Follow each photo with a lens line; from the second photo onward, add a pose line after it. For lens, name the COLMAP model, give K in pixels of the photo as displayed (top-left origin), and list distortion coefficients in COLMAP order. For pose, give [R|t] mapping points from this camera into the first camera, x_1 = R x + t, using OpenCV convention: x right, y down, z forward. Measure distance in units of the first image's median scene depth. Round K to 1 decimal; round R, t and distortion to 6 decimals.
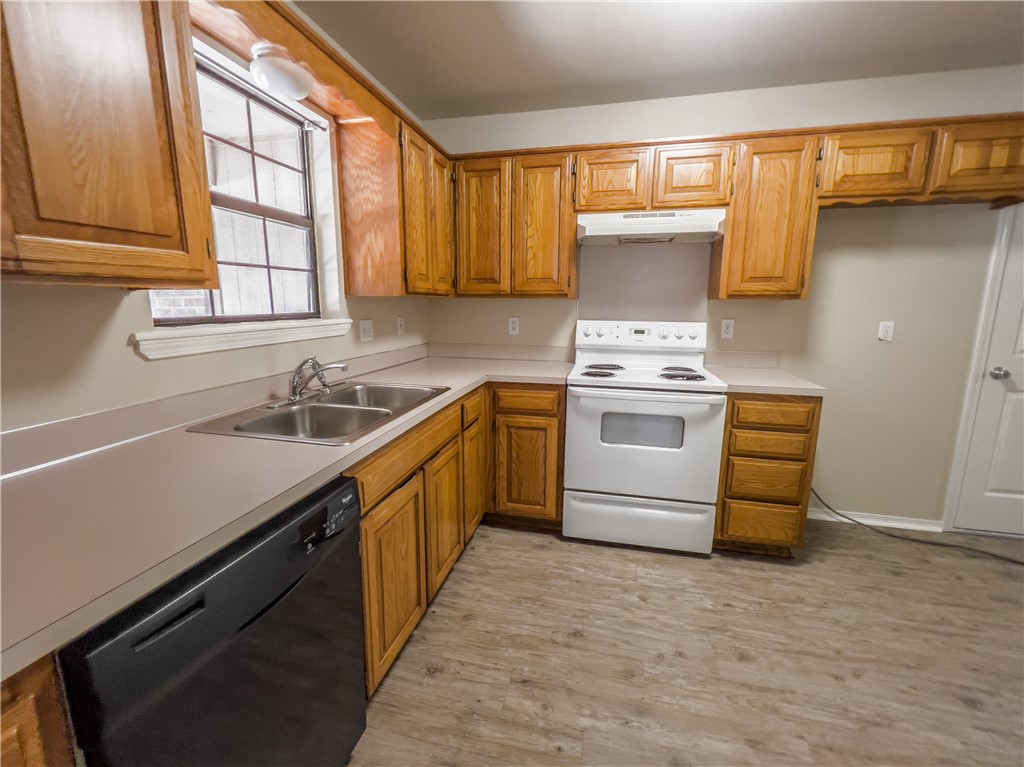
lens RADIAL K [[434.2, 0, 518.6], [0, 434.2, 370.3], [0, 0, 1]] dist [0.015270, 0.000098]
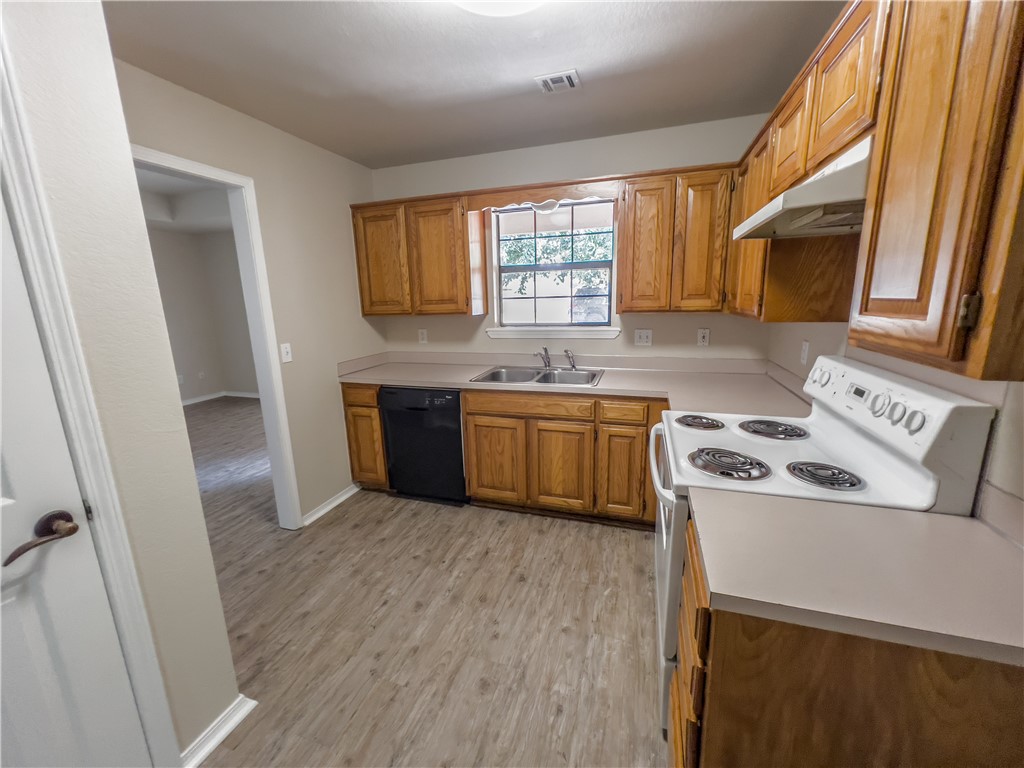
lens RADIAL K [[415.0, 0, 512.0], [0, 415.0, 384.0], [0, 0, 1]] dist [-0.002113, -0.000377]
pose [[-0.101224, 0.192582, -0.976046, 1.270421], [-0.133325, 0.969609, 0.205138, -0.217339], [0.985890, 0.150897, -0.072472, 0.998248]]
